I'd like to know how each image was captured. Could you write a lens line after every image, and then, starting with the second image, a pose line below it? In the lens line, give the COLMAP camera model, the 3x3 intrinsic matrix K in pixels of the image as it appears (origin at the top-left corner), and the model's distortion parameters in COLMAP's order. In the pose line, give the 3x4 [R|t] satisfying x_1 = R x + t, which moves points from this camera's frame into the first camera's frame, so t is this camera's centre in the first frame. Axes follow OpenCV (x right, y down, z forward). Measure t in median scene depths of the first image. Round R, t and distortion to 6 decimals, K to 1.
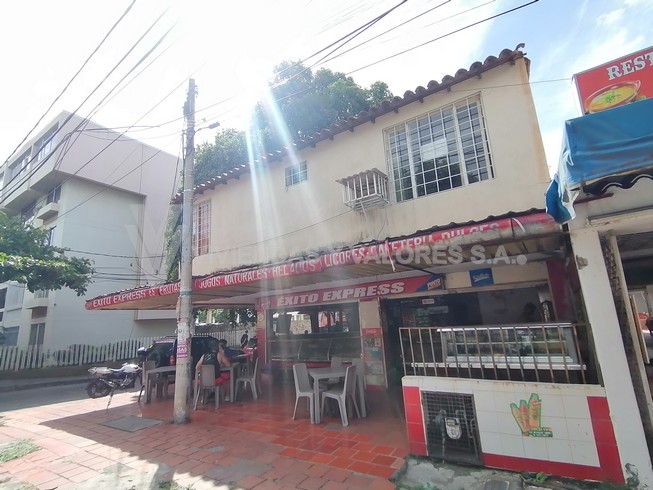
lens RADIAL K [[342.3, 0, 325.9], [0, 342.3, 246.1], [0, 0, 1]] dist [0.007260, 0.000493]
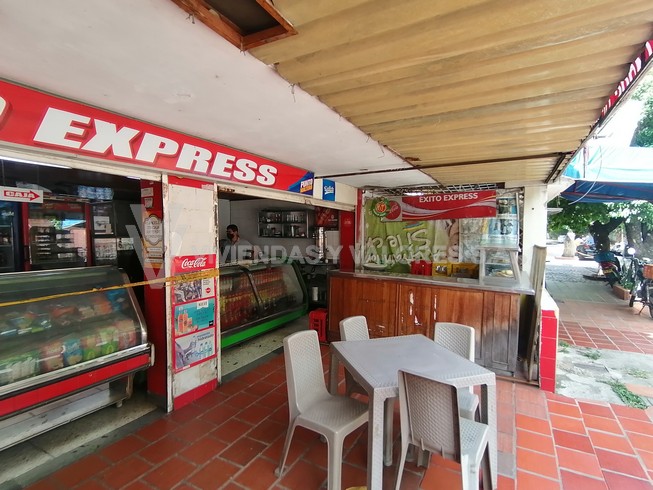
lens RADIAL K [[342.3, 0, 324.5], [0, 342.3, 246.8], [0, 0, 1]] dist [0.007260, 0.000493]
pose [[-0.126308, 0.014646, 0.991883, -0.291153], [-0.218698, 0.974878, -0.042244, 0.223296], [-0.967583, -0.222259, -0.119931, 0.942777]]
